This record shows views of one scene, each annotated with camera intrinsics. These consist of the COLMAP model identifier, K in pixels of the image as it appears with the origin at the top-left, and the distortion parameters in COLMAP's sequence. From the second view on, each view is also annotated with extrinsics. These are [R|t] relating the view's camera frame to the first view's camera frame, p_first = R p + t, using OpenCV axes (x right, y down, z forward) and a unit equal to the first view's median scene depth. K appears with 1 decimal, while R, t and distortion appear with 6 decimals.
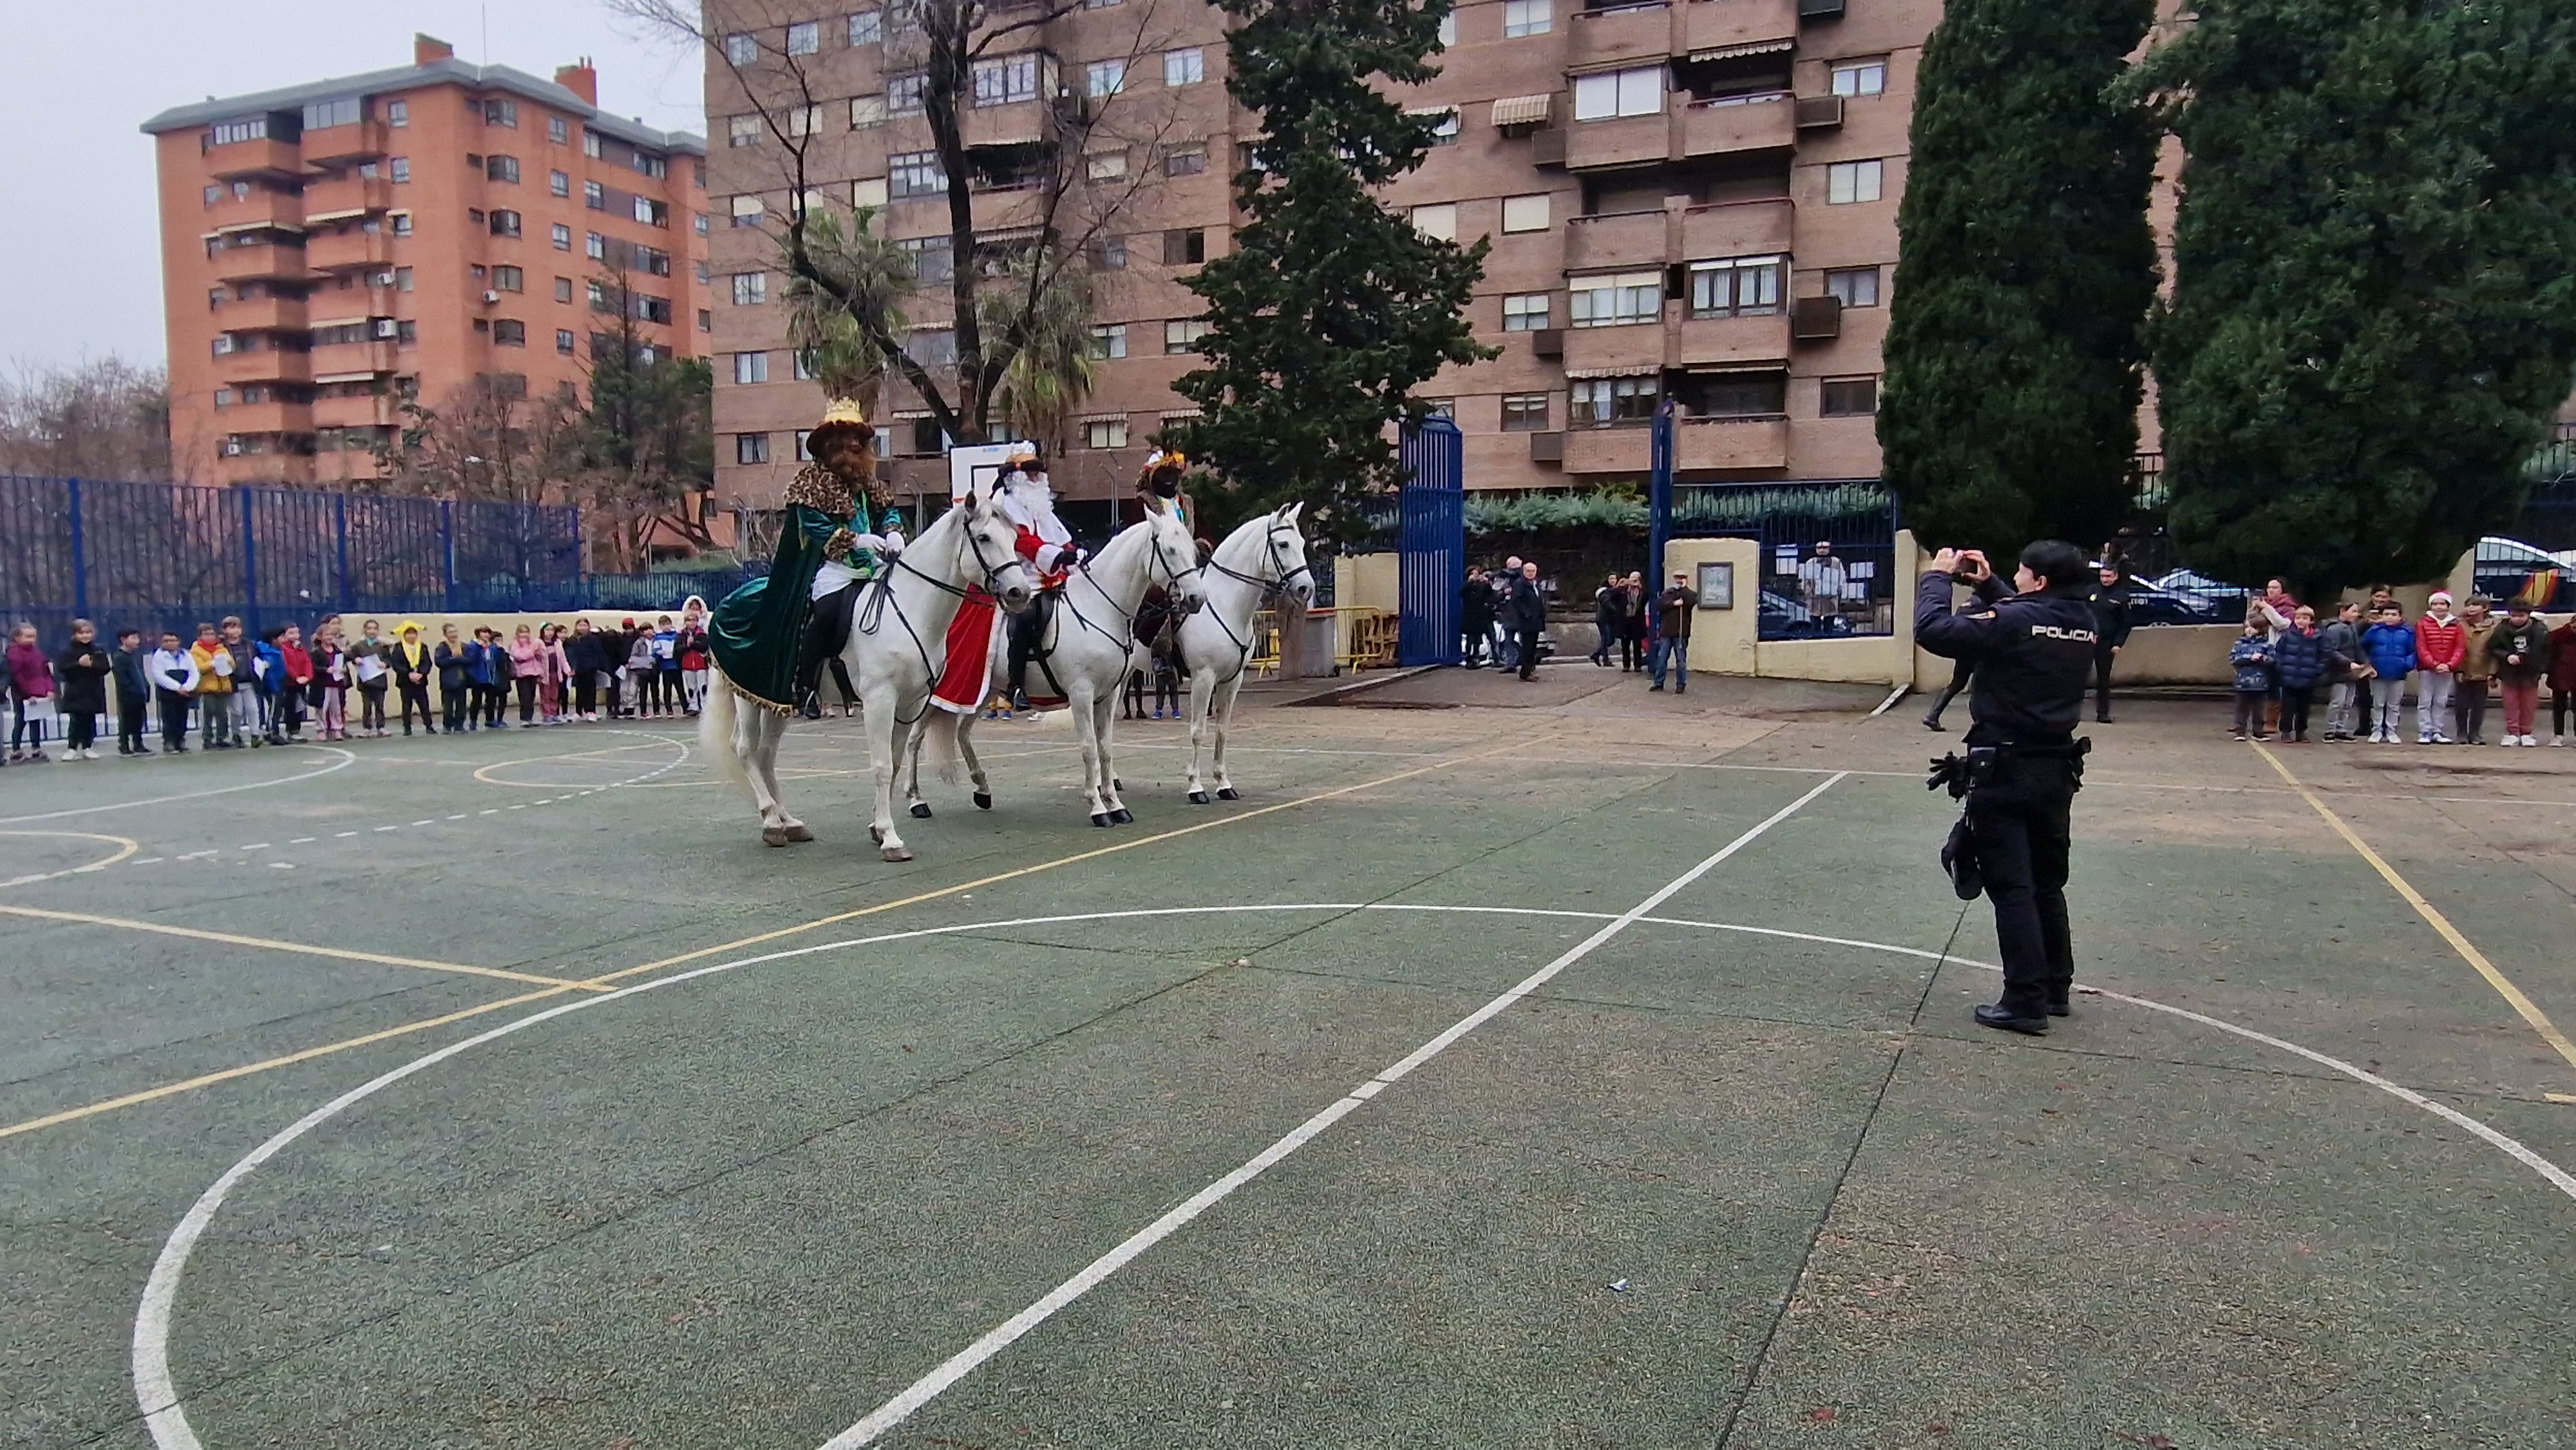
lens RADIAL K [[1985.6, 0, 1257.9], [0, 1985.6, 723.6], [0, 0, 1]] dist [0.006473, -0.002099]
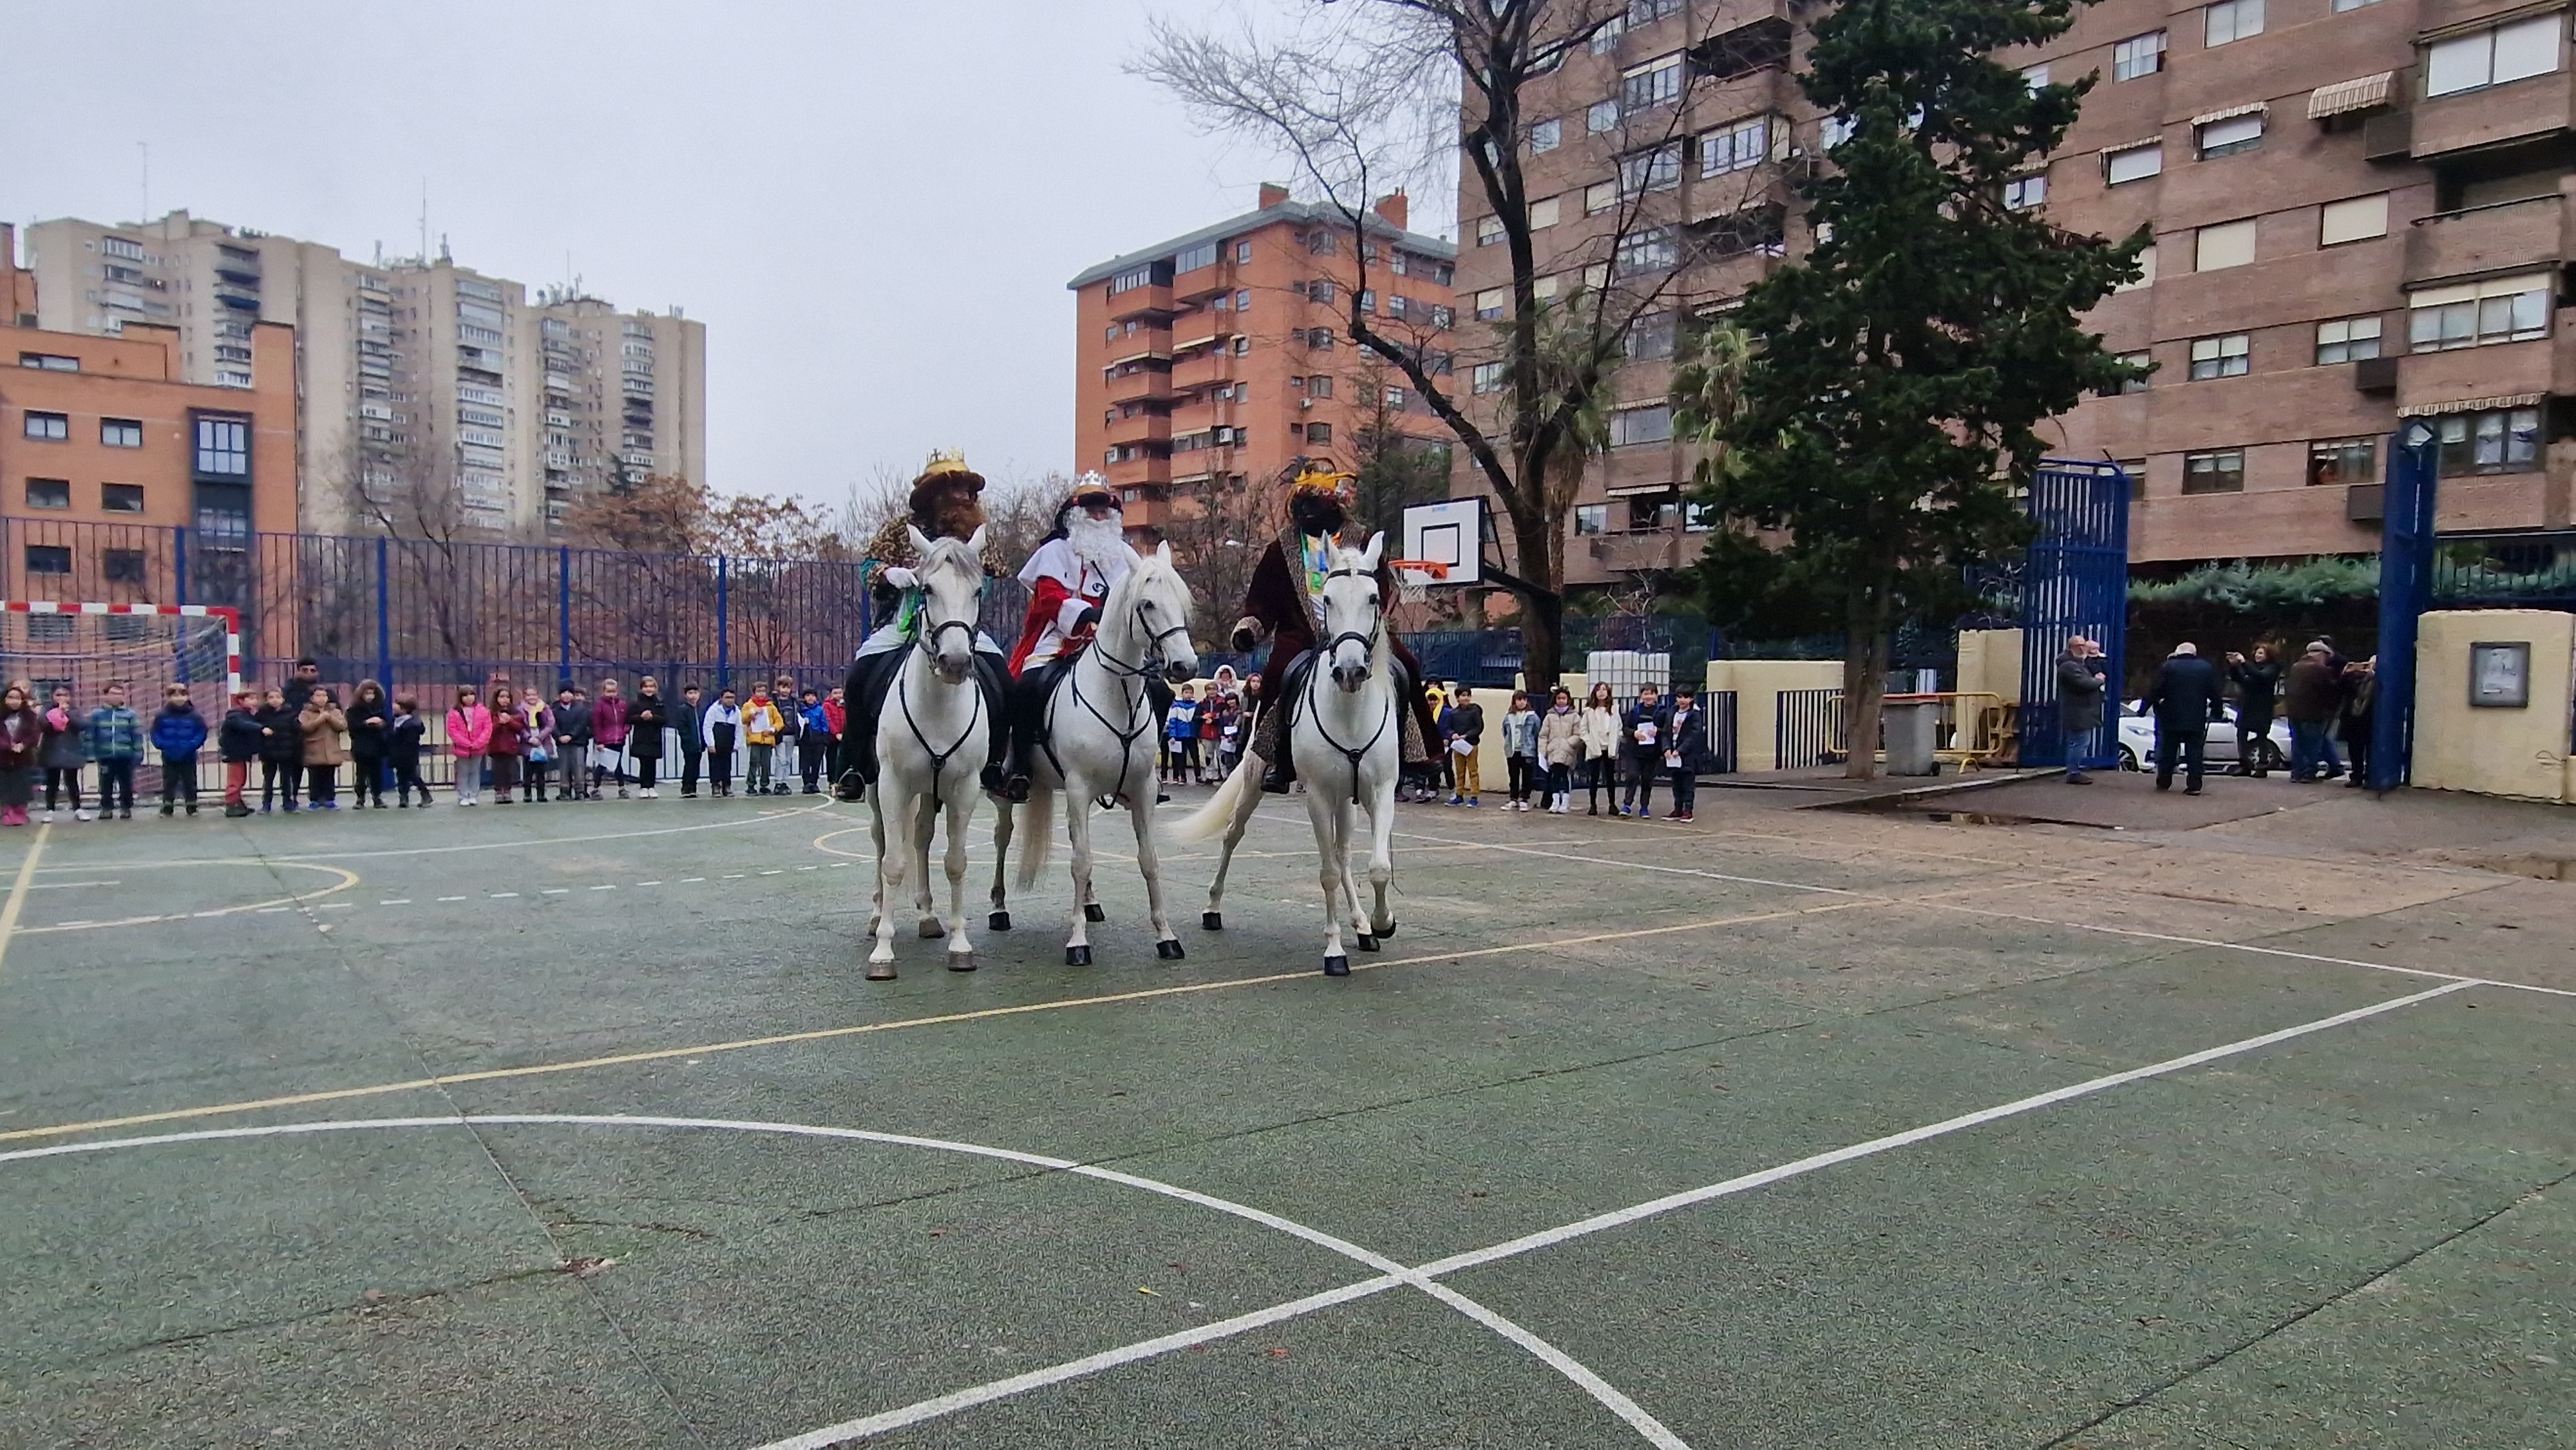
lens RADIAL K [[1702.3, 0, 1283.3], [0, 1702.3, 721.1], [0, 0, 1]] dist [0.009117, 0.000937]
pose [[0.863792, 0.033348, -0.502744, 0.114863], [-0.050524, 0.998511, -0.020575, -0.012762], [0.501309, 0.043173, 0.864191, 0.174635]]
